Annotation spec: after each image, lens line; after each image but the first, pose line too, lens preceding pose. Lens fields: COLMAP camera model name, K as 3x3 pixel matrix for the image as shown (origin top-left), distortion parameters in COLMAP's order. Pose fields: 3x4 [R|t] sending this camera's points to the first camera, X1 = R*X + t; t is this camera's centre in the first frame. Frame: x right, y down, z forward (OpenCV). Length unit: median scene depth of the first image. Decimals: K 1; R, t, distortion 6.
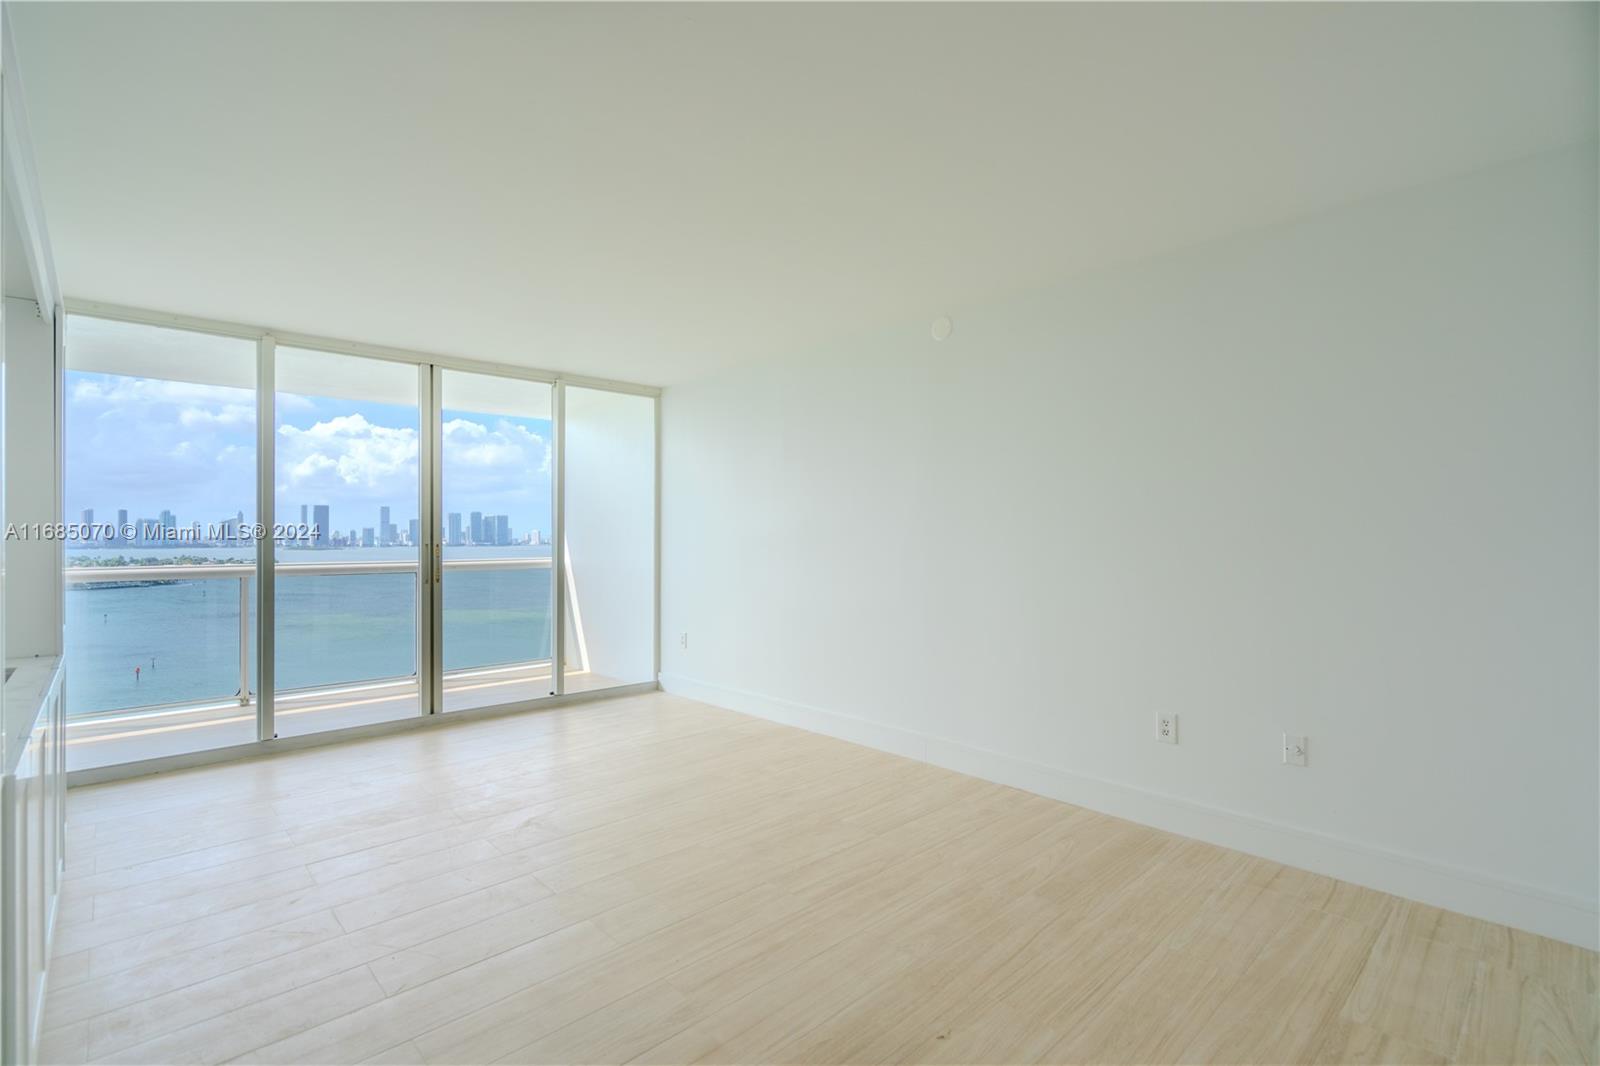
lens RADIAL K [[746.9, 0, 800.0], [0, 746.9, 533.0], [0, 0, 1]] dist [-0.003761, 0.000373]
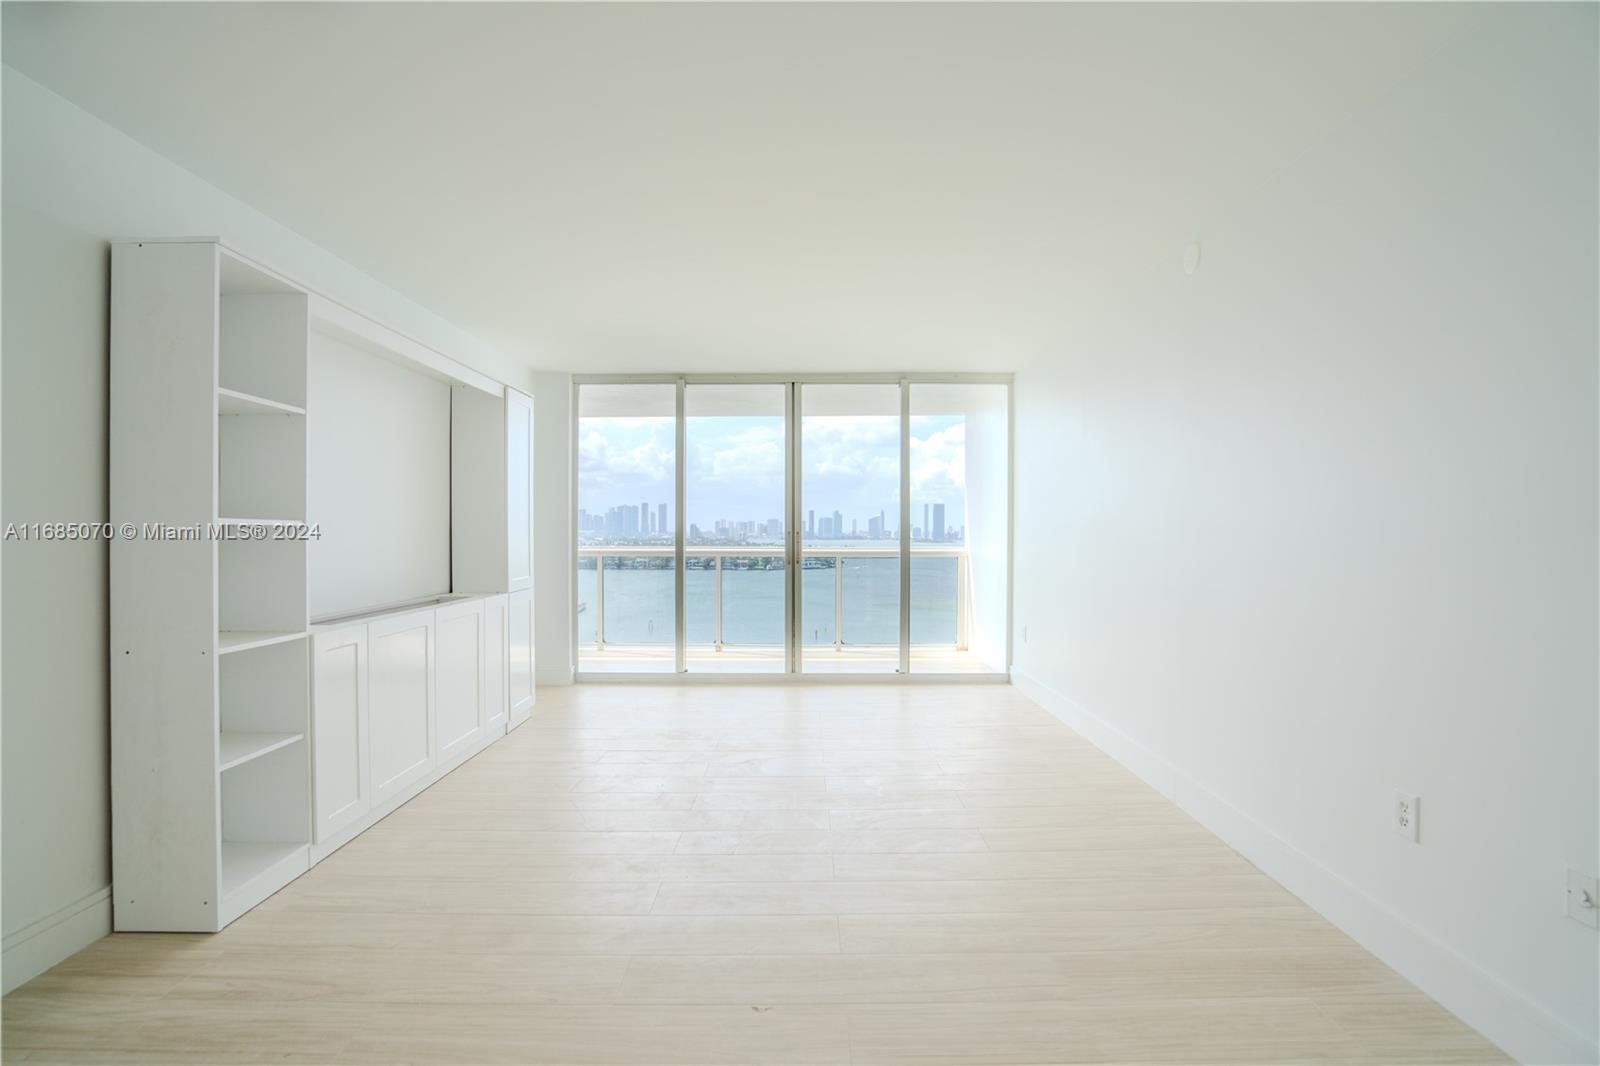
lens RADIAL K [[757.4, 0, 800.0], [0, 757.4, 533.0], [0, 0, 1]] dist [-0.072392, 0.024873]
pose [[0.725504, 0.004458, -0.688204, 0.288151], [-0.000115, 0.999980, 0.006356, 0.007472], [0.688218, -0.004533, 0.725490, 0.099796]]
